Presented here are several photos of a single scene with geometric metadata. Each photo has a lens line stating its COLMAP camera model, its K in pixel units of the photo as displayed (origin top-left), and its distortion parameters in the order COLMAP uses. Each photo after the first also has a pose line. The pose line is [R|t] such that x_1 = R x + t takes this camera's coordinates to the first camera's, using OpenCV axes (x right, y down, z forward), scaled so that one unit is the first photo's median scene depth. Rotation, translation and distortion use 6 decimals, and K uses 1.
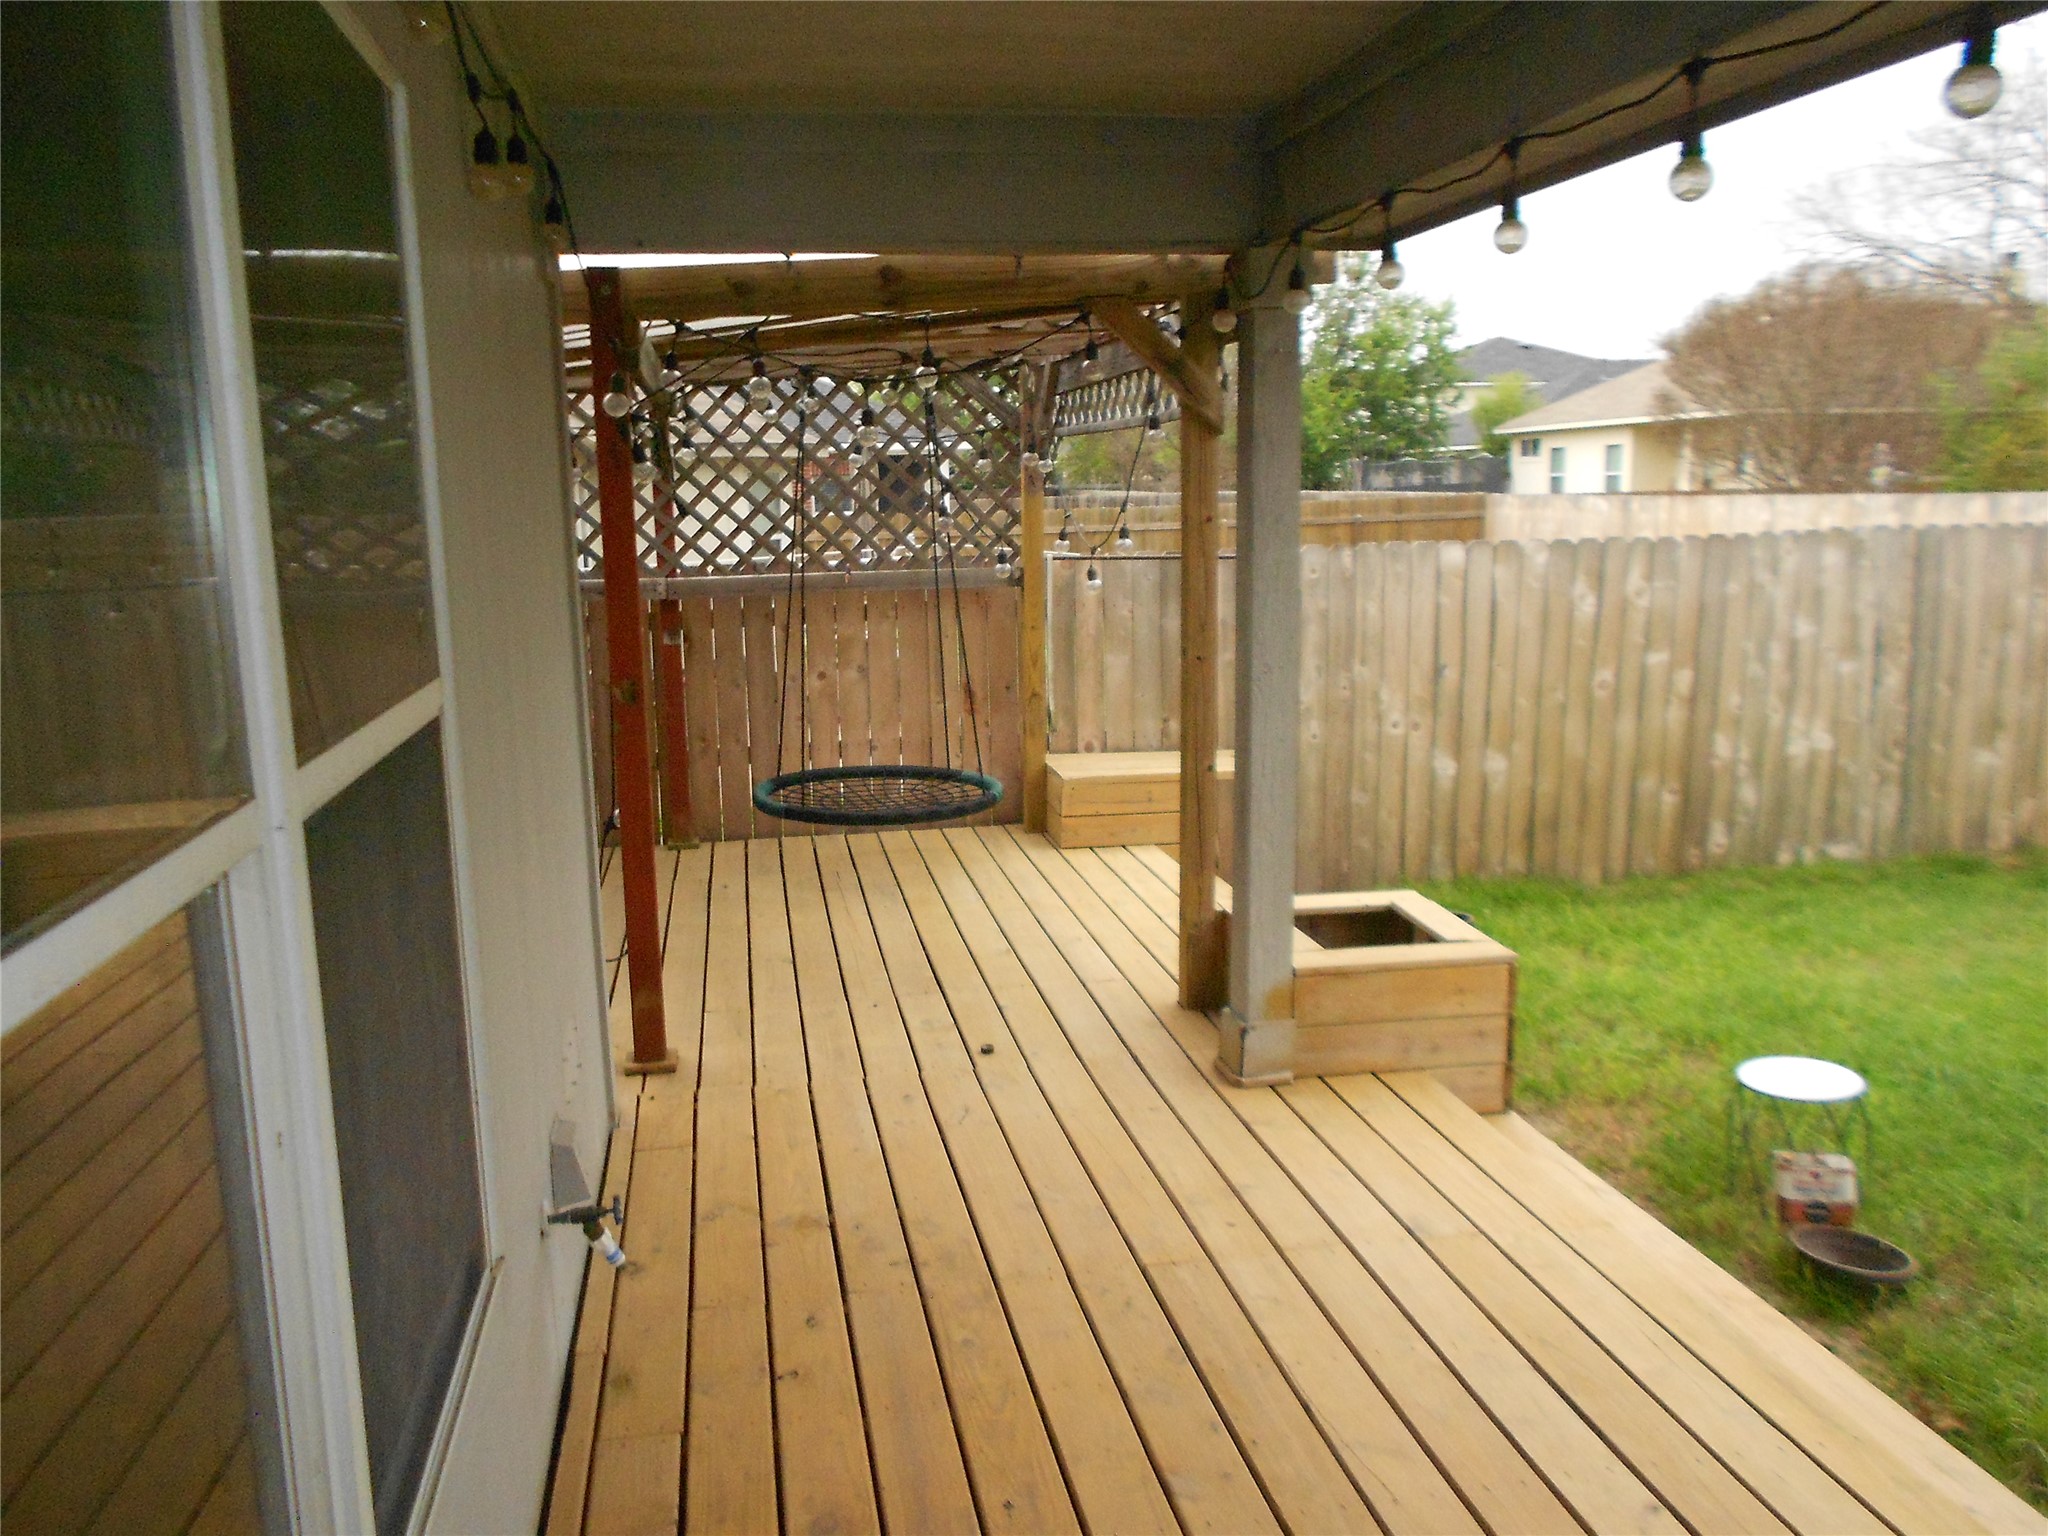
lens RADIAL K [[1595.9, 0, 1019.4], [0, 1595.9, 766.5], [0, 0, 1]] dist [-0.006872, 0.012194]
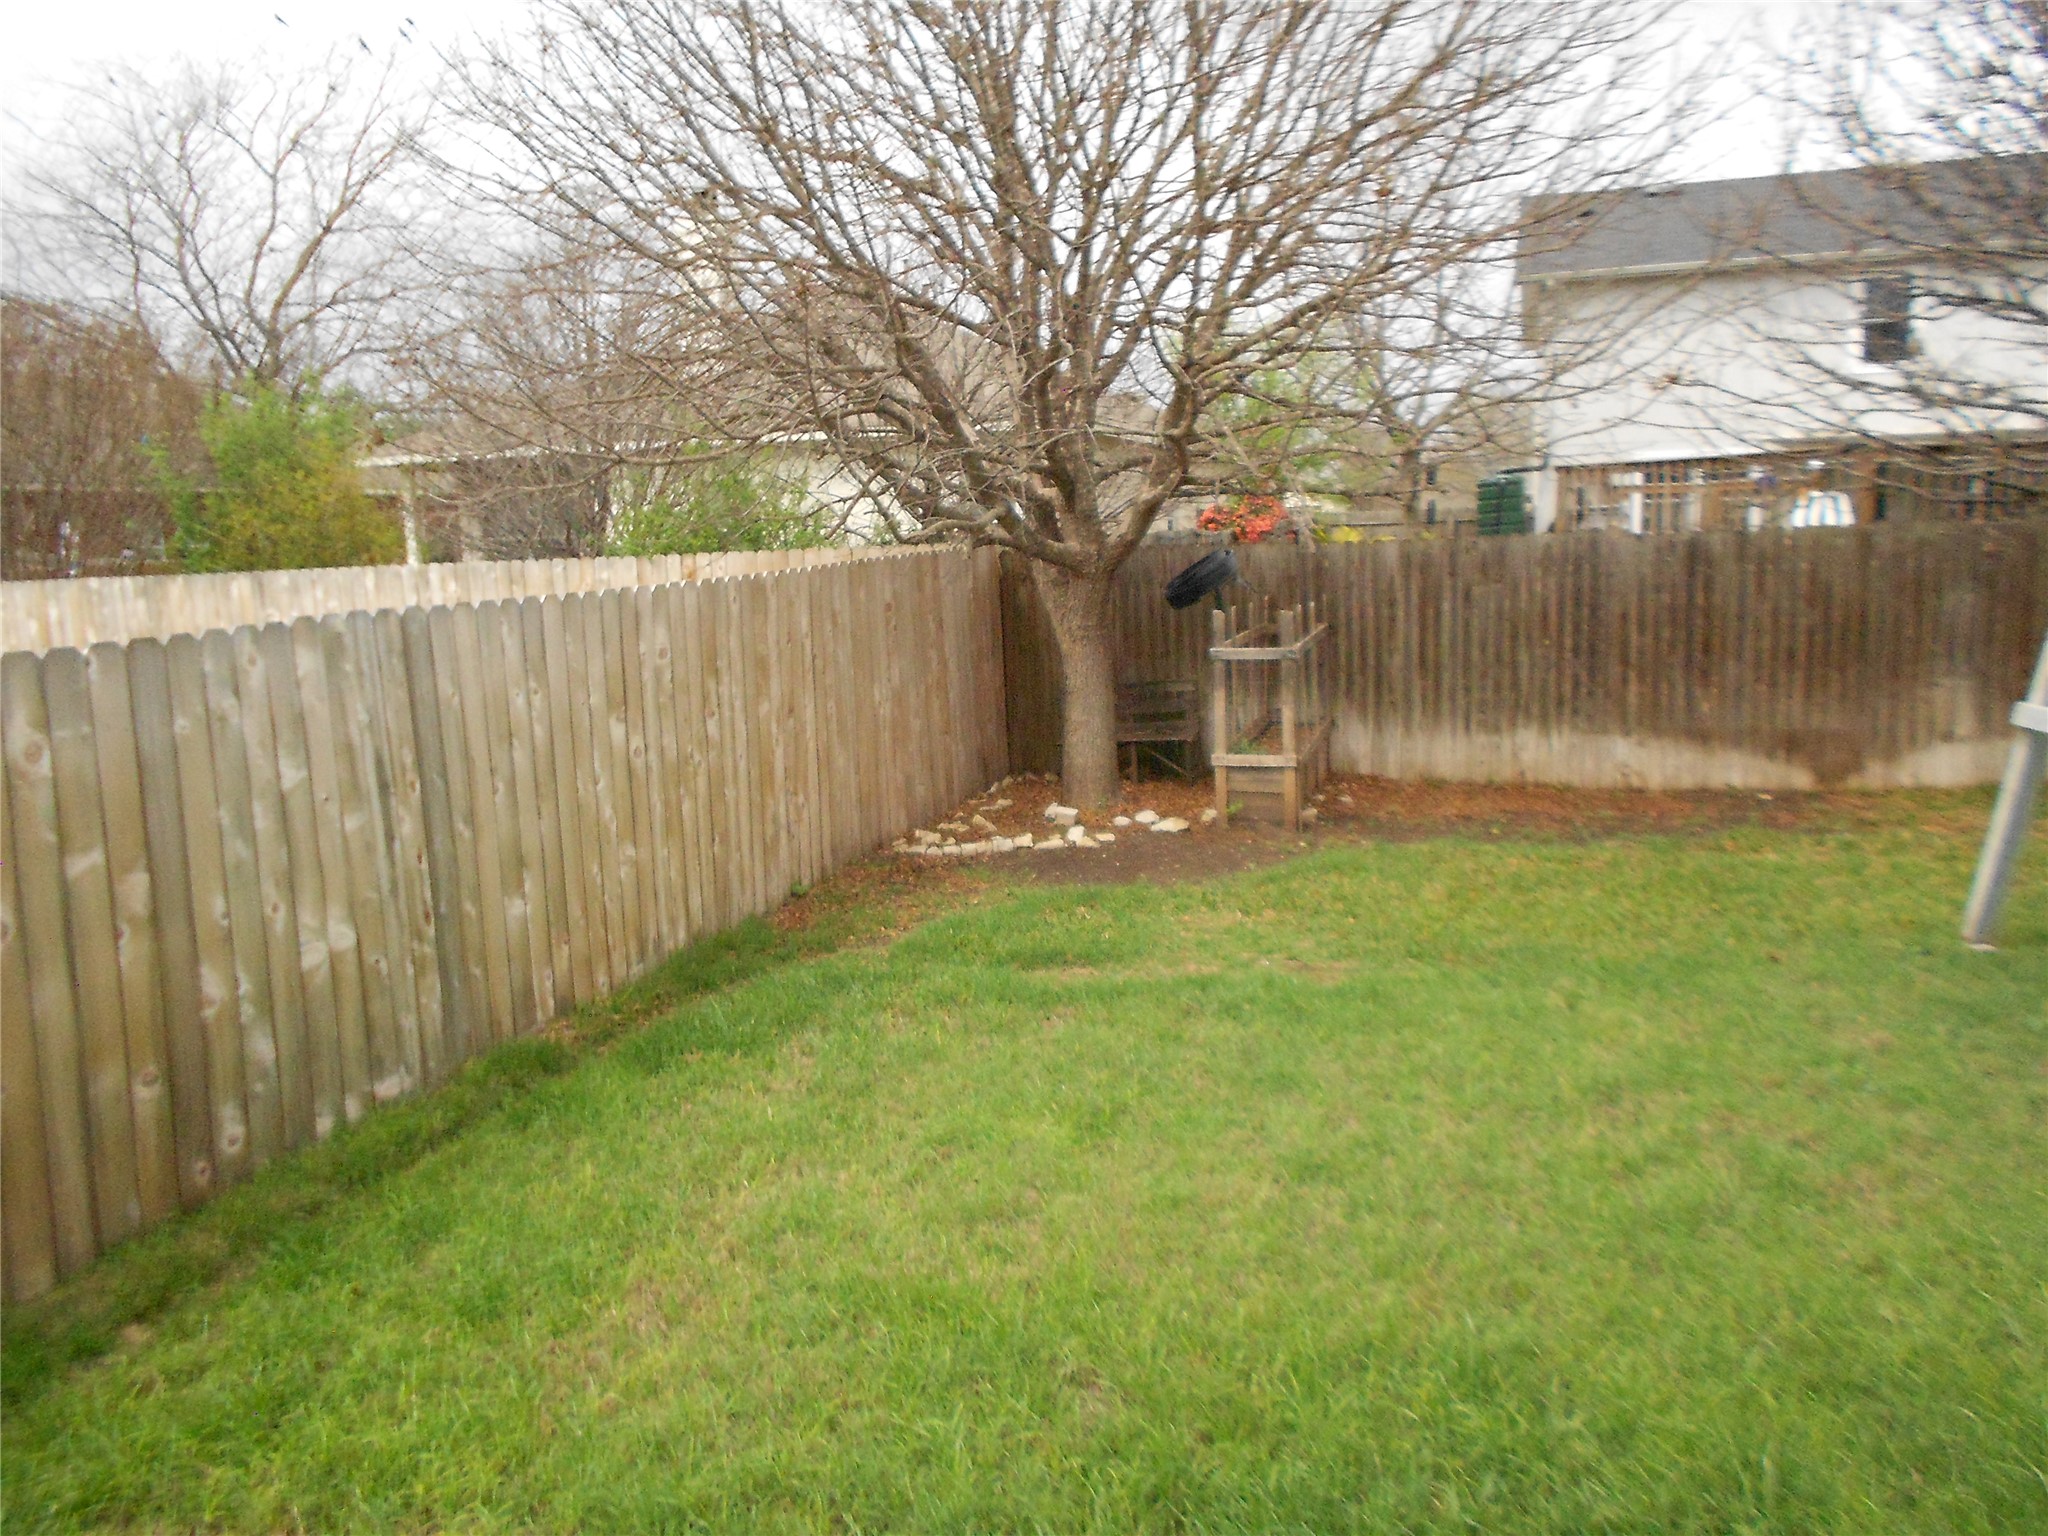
lens RADIAL K [[1595.9, 0, 1016.0], [0, 1595.9, 787.7], [0, 0, 1]] dist [-0.006872, 0.012194]
pose [[0.492872, -0.139852, 0.858789, 0.080632], [0.174780, 0.982794, 0.059737, -0.067930], [-0.852367, 0.120656, 0.508835, 0.417814]]
